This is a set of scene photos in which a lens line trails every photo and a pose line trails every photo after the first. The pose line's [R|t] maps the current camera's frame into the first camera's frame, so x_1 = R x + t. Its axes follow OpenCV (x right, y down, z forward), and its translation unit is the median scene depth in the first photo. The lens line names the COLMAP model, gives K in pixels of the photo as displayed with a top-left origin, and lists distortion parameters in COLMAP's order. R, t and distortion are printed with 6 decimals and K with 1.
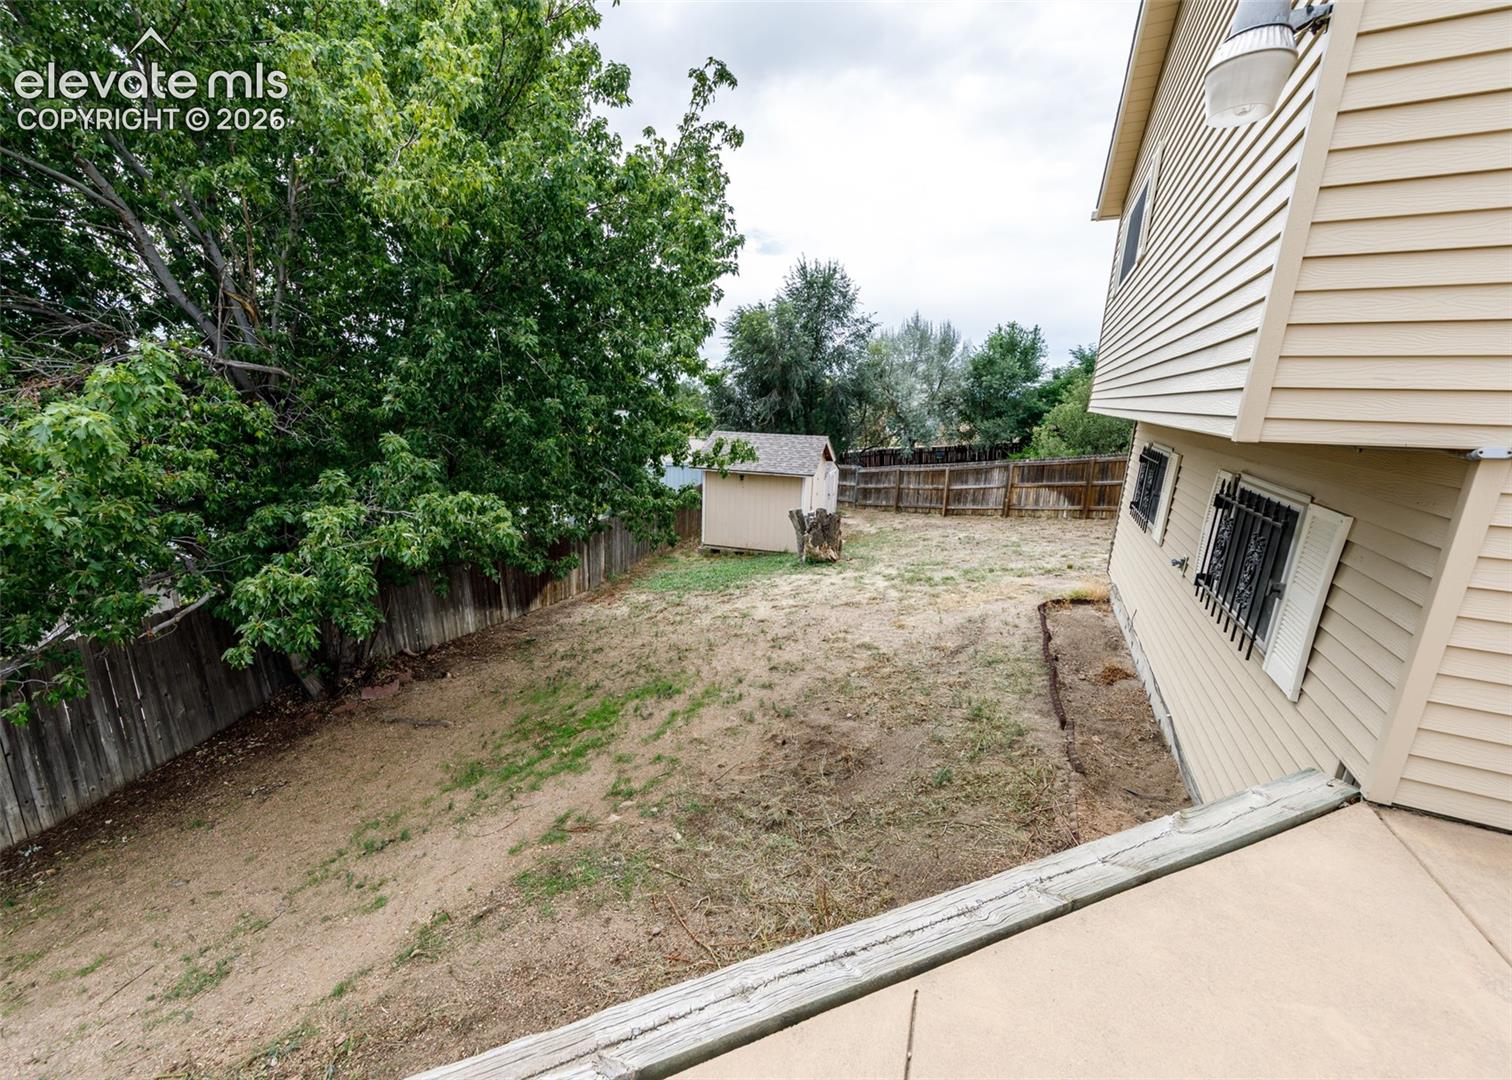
lens RADIAL K [[593.4, 0, 758.9], [0, 593.4, 548.2], [0, 0, 1]] dist [0.001502, 0.000039]
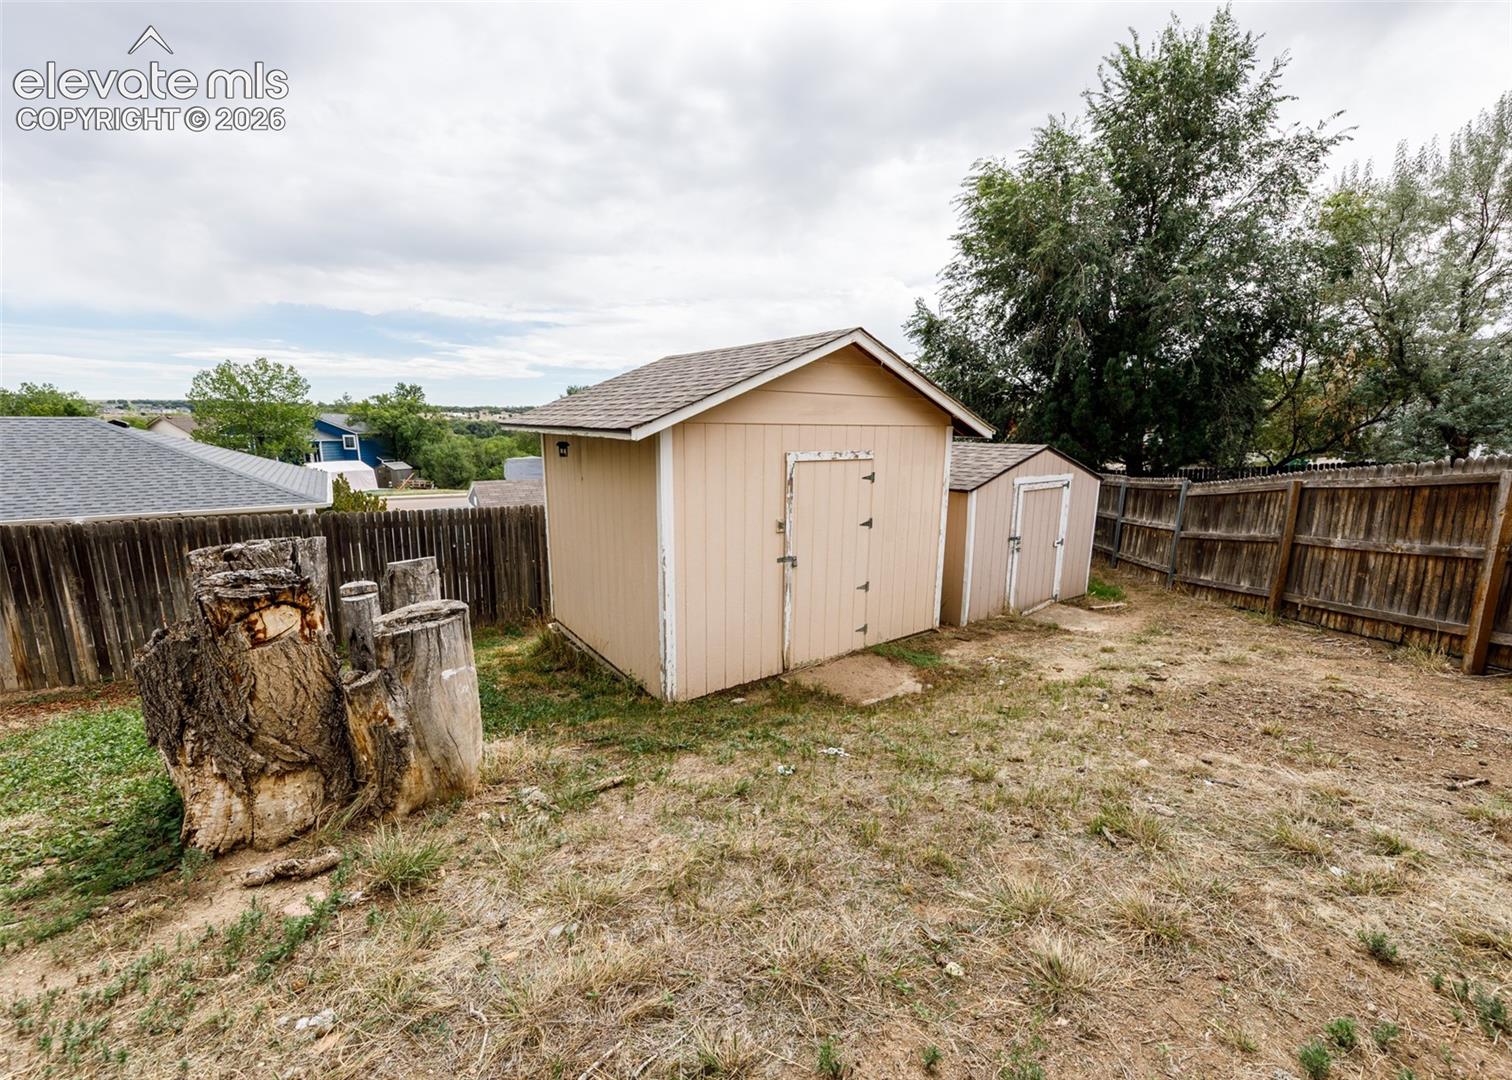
lens RADIAL K [[630.2, 0, 753.3], [0, 630.2, 539.6], [0, 0, 1]] dist [0.002935, -0.000065]
pose [[0.787044, 0.096855, -0.609246, 0.205796], [-0.145478, 0.988884, -0.030725, -0.049952], [0.599498, 0.112814, 0.792386, 0.544187]]
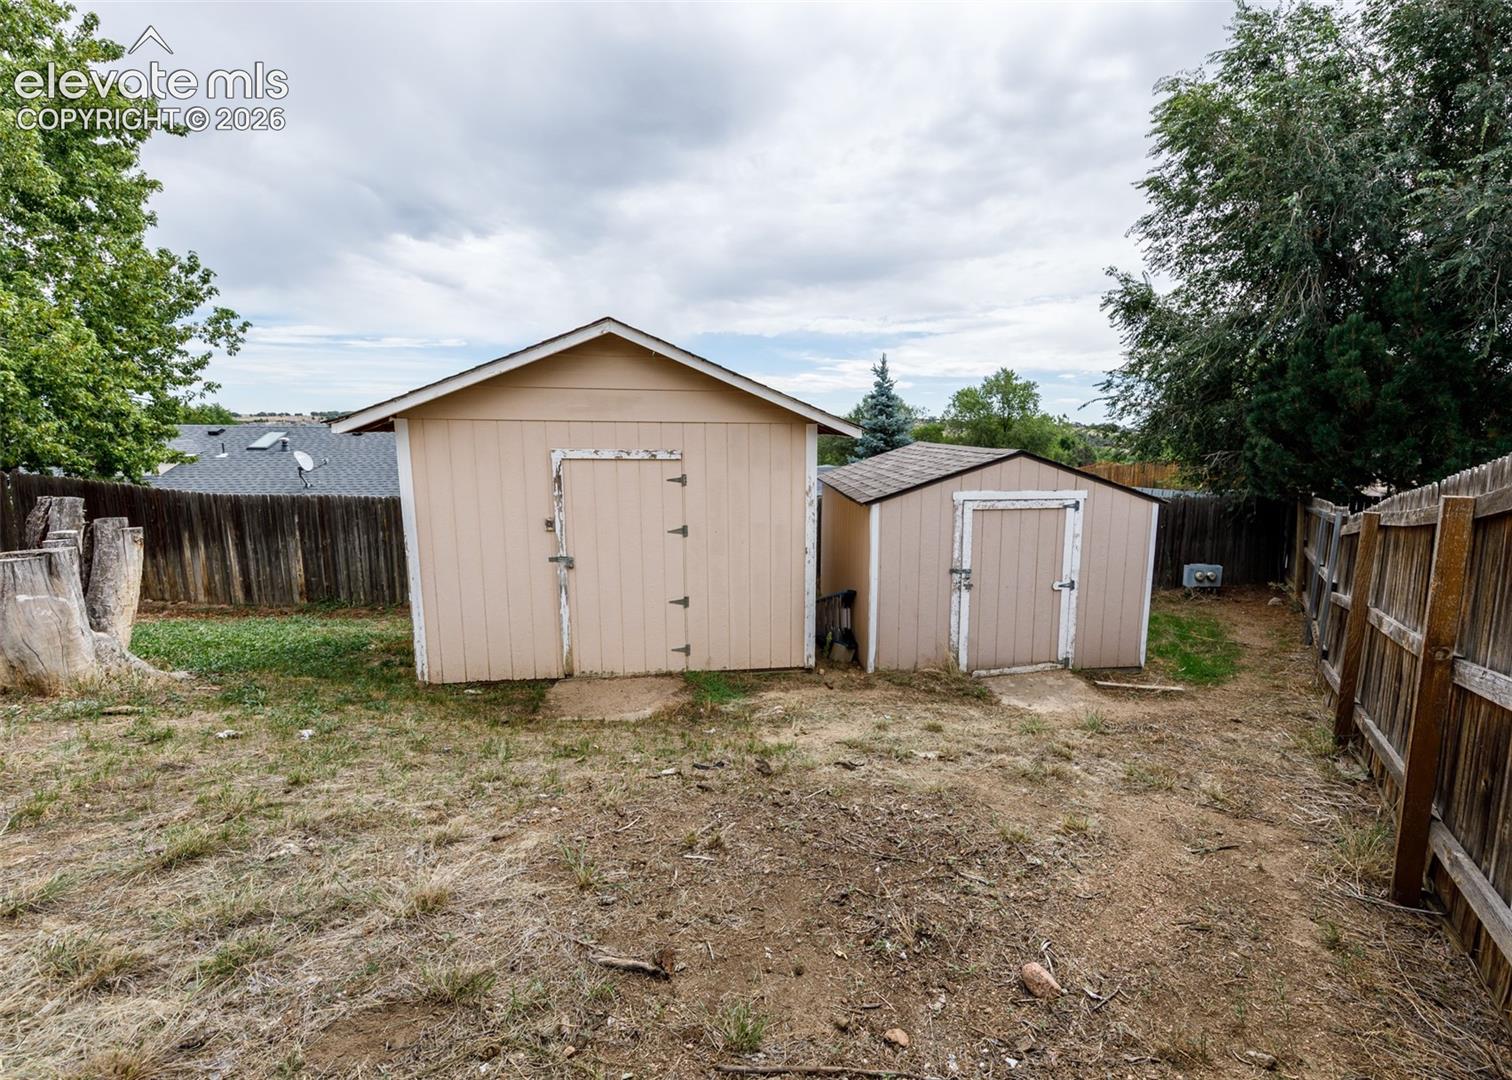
lens RADIAL K [[670.0, 0, 785.3], [0, 670.0, 525.5], [0, 0, 1]] dist [0.003125, 0.000101]
pose [[0.393545, 0.108083, -0.912929, 0.333089], [-0.227205, 0.973693, 0.017333, -0.088848], [0.890786, 0.200601, 0.407749, 0.721160]]
